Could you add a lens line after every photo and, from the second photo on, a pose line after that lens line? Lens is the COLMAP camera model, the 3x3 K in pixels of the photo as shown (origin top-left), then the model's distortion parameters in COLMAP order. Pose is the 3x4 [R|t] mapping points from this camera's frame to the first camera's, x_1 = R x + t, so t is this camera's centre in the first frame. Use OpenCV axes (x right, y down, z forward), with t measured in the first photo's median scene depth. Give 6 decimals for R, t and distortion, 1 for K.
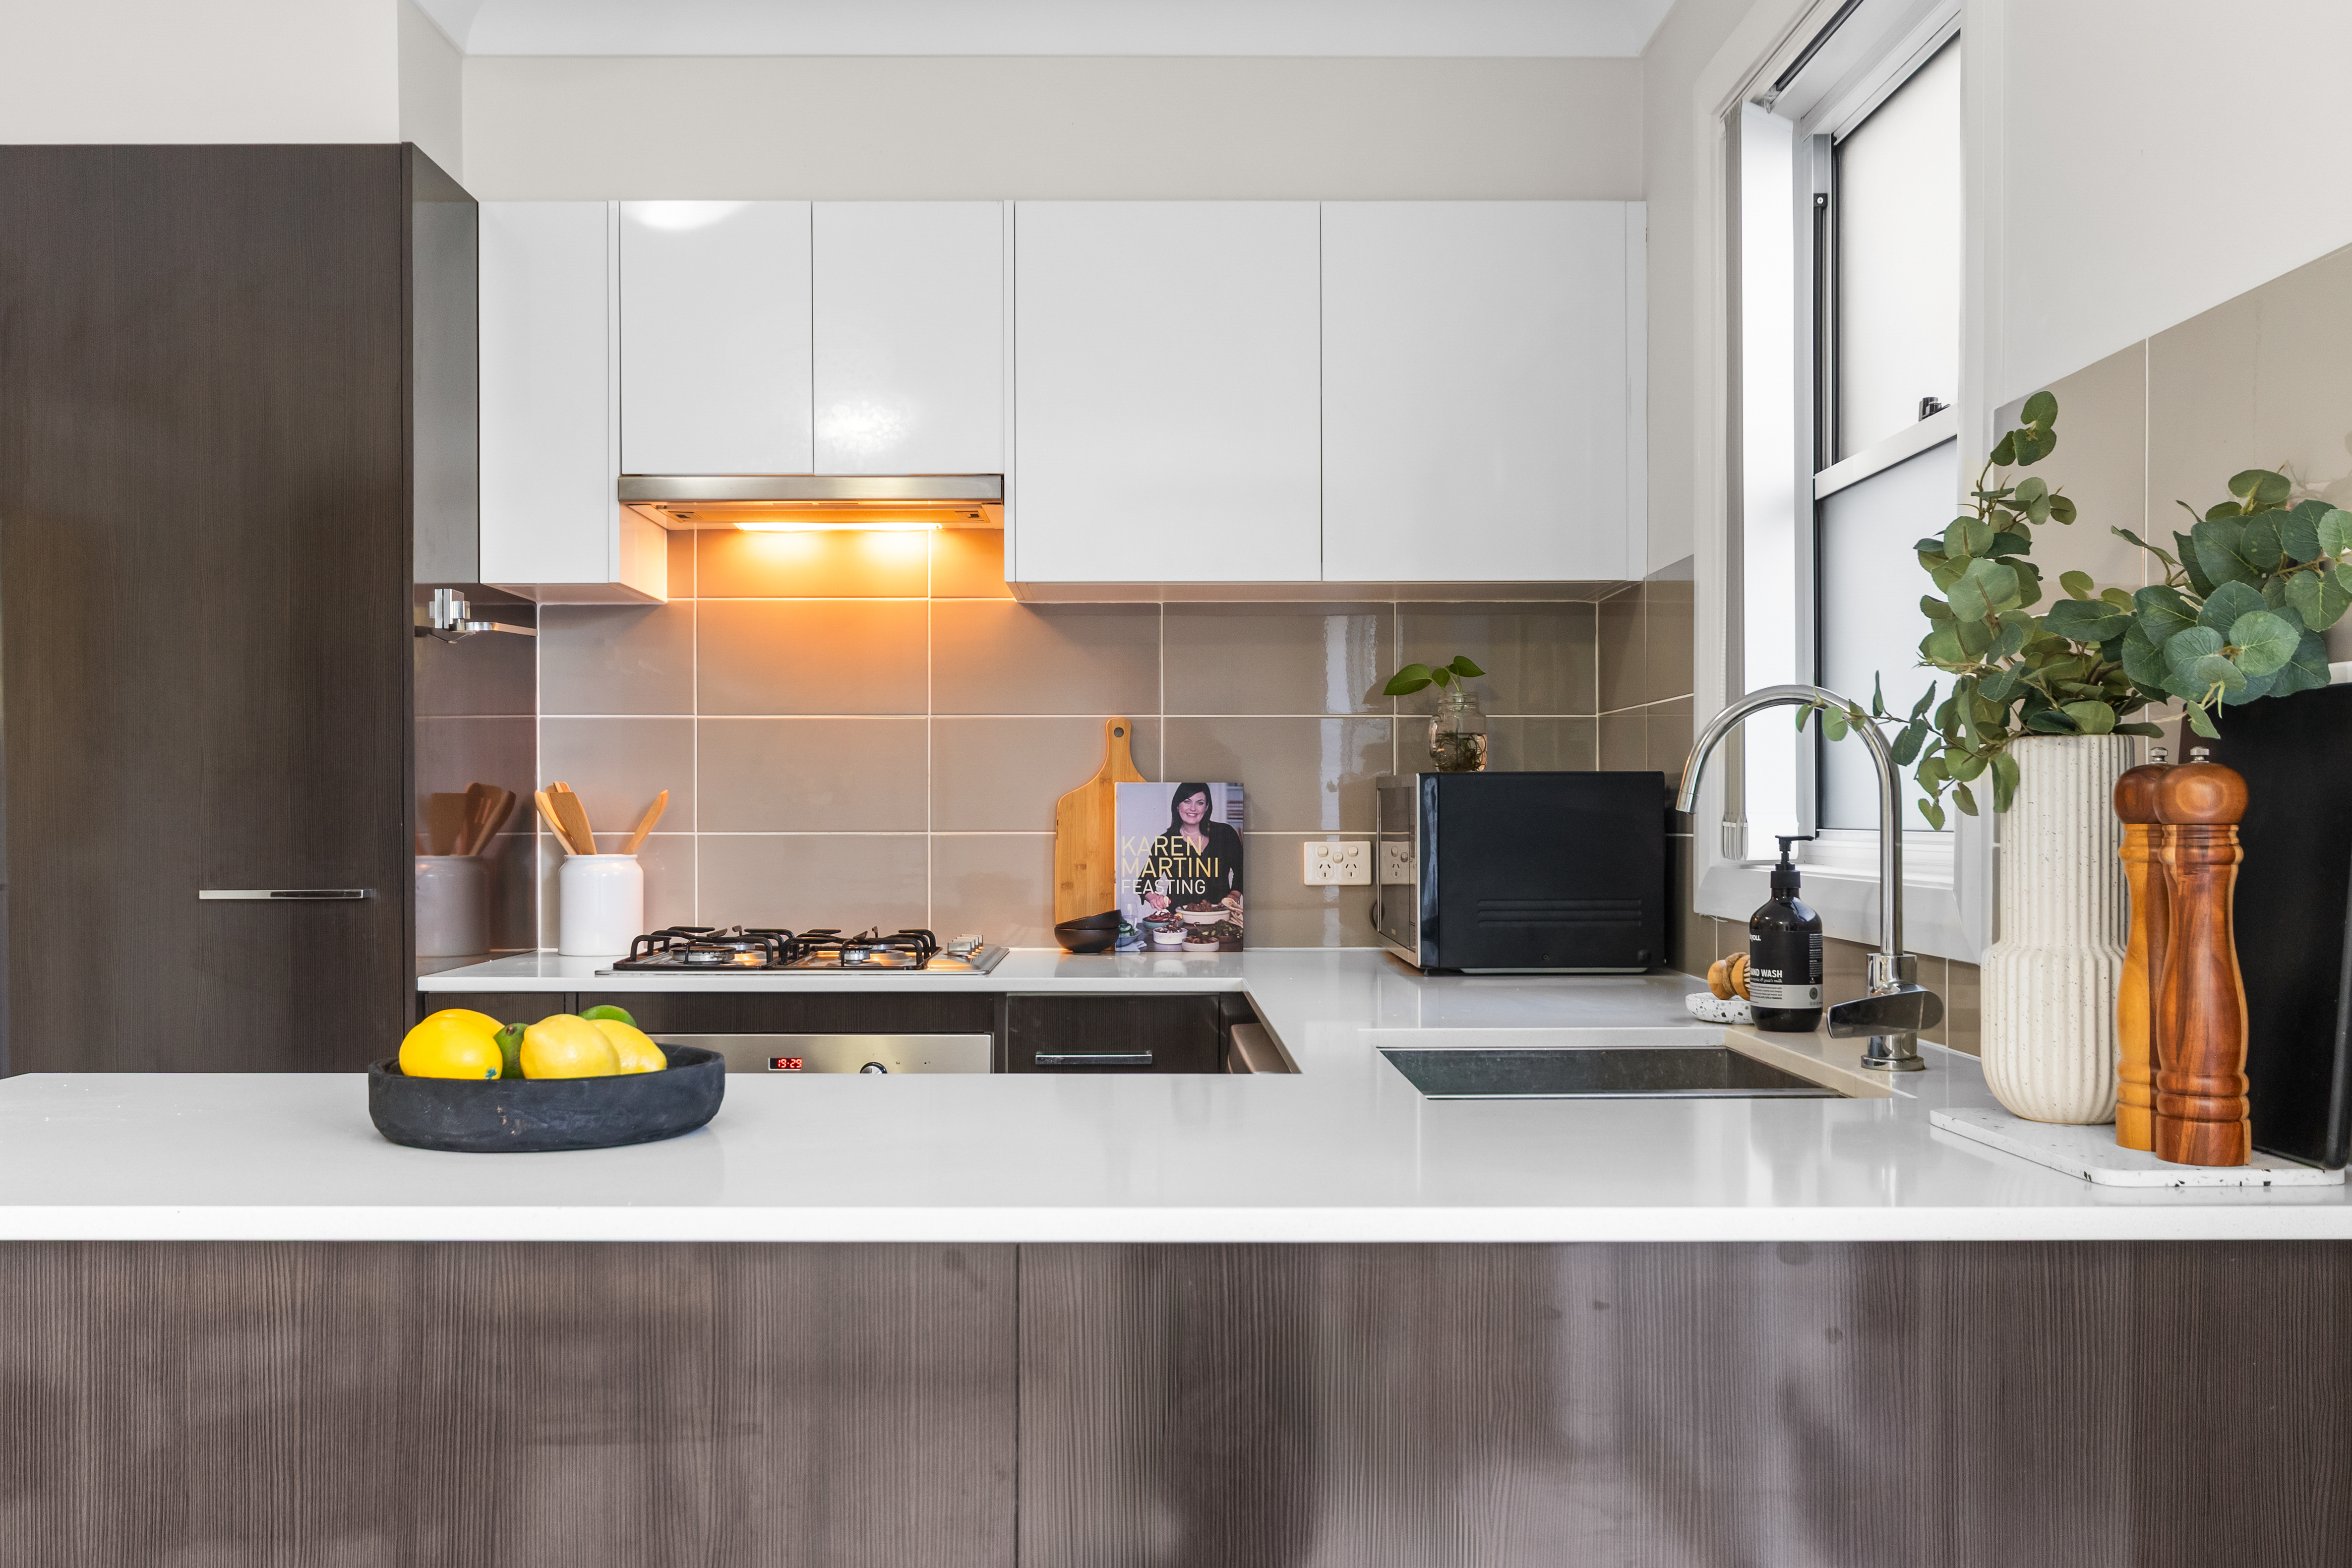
lens RADIAL K [[2130.4, 0, 1173.7], [0, 2130.4, 783.5], [0, 0, 1]] dist [-0.002151, 0.000000]
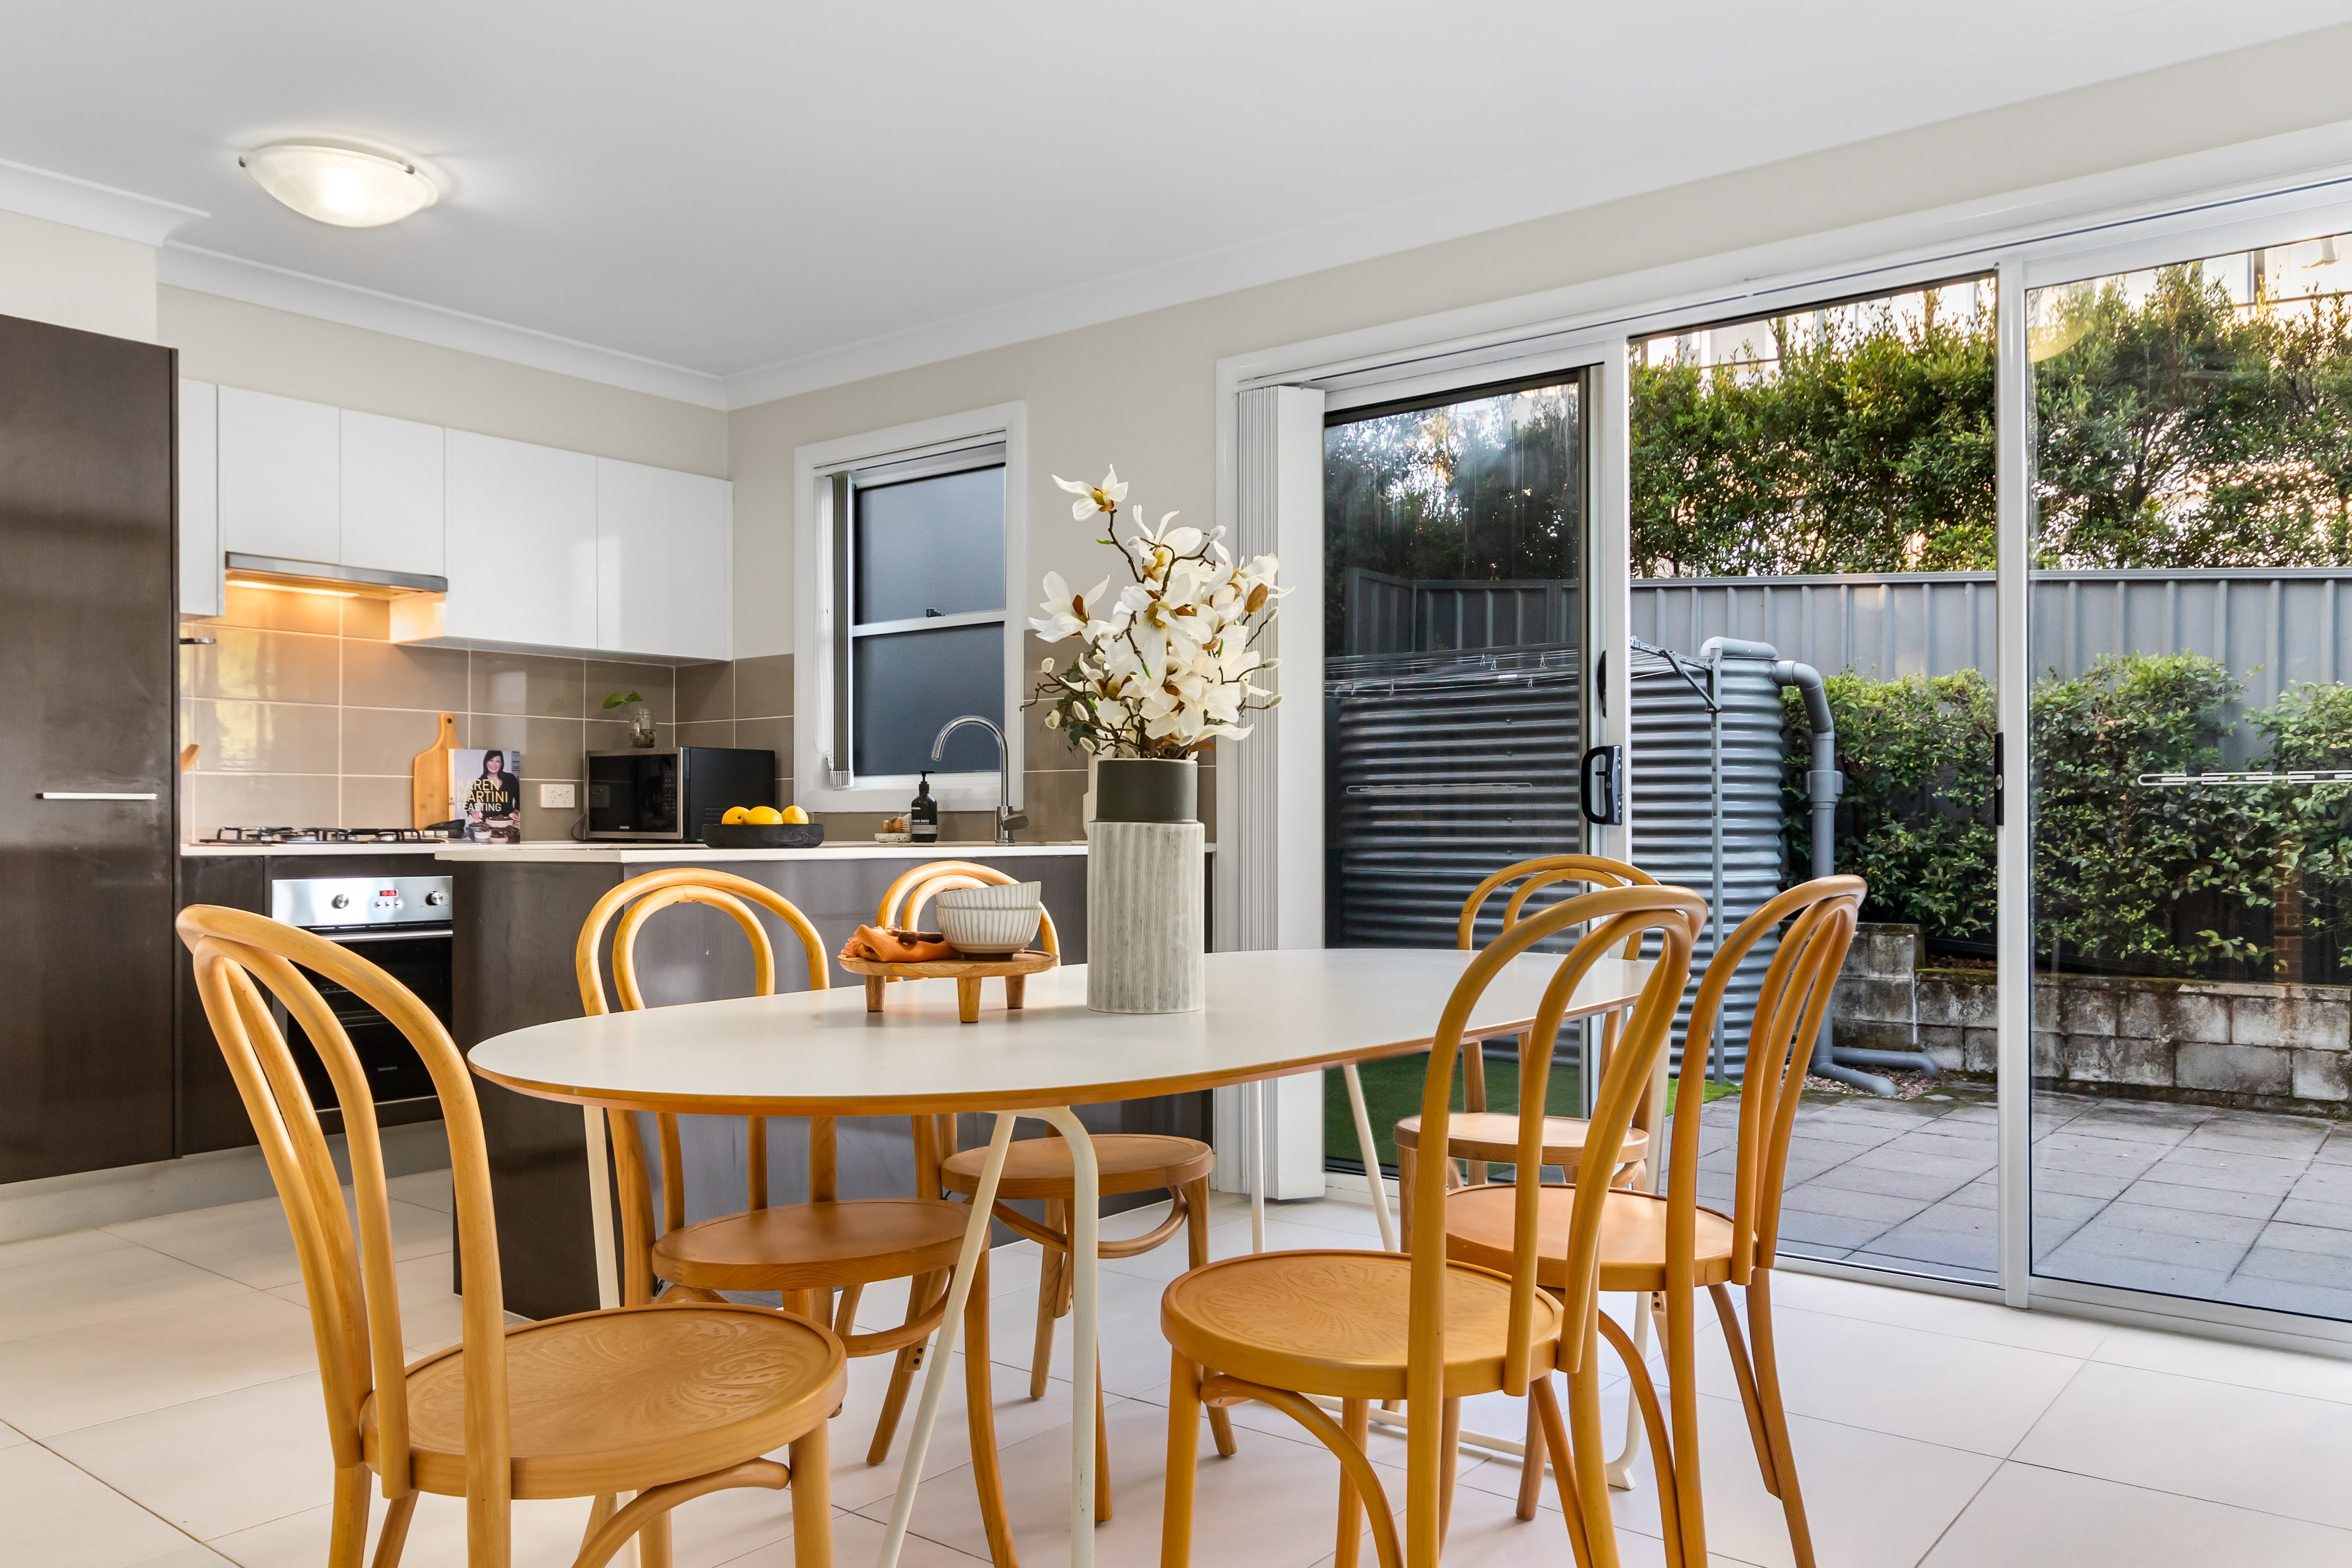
lens RADIAL K [[1725.3, 0, 1152.1], [0, 1725.3, 827.7], [0, 0, 1]] dist [0.007832, 0.003448]
pose [[0.629825, -0.000703, 0.776737, -0.790295], [-0.006475, 0.999960, 0.006155, 0.053246], [-0.776710, -0.008906, 0.629795, -0.378301]]
